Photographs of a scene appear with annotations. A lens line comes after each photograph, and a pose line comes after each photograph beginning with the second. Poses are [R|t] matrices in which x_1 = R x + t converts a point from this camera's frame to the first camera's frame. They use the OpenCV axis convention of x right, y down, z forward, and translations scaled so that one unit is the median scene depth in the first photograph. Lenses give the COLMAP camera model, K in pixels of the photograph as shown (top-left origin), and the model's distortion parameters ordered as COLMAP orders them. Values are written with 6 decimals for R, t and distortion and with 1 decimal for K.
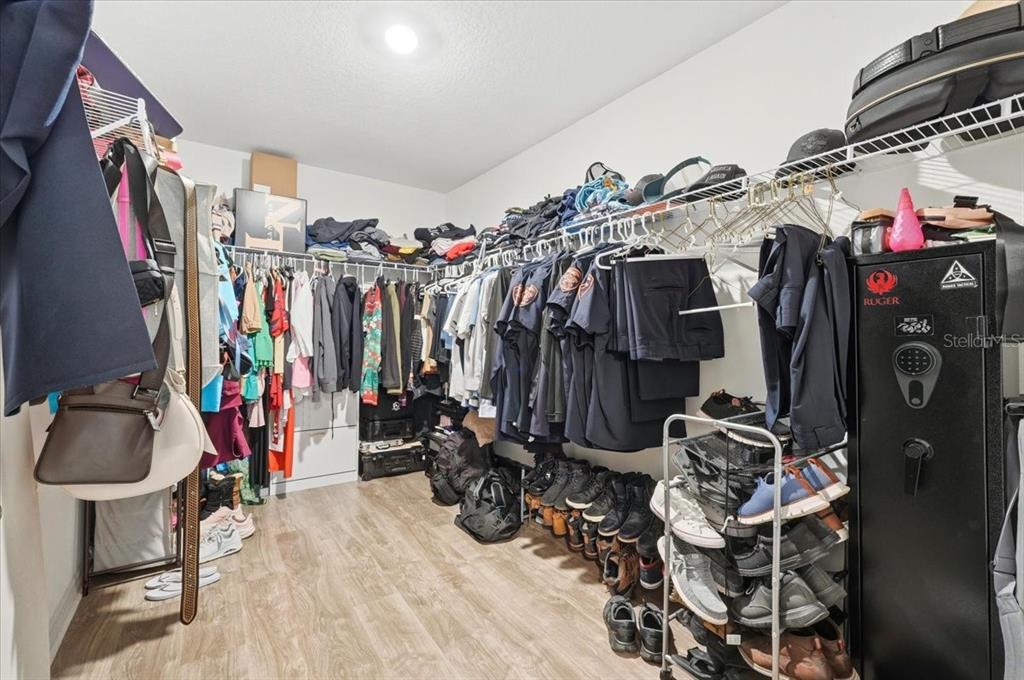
lens RADIAL K [[432.3, 0, 510.8], [0, 432.3, 333.9], [0, 0, 1]] dist [-0.000385, -0.001776]
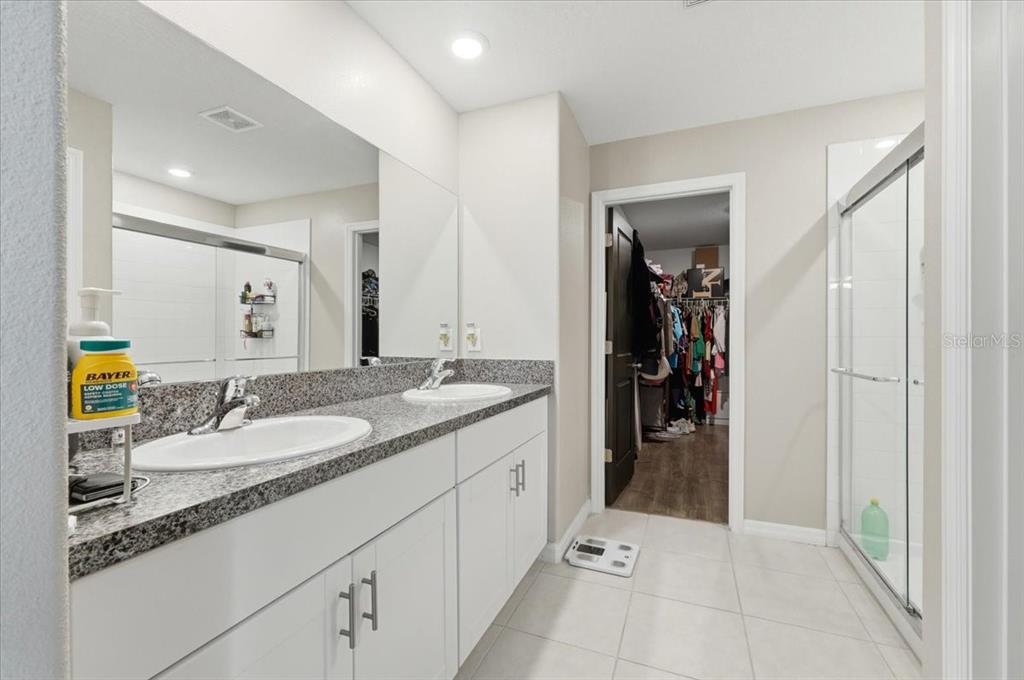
lens RADIAL K [[432.3, 0, 511.3], [0, 432.3, 342.3], [0, 0, 1]] dist [-0.000385, -0.001776]
pose [[0.534069, -0.008849, -0.845394, 0.653603], [0.011346, 0.999930, -0.003299, 0.005298], [0.845364, -0.007830, 0.534133, -0.816530]]
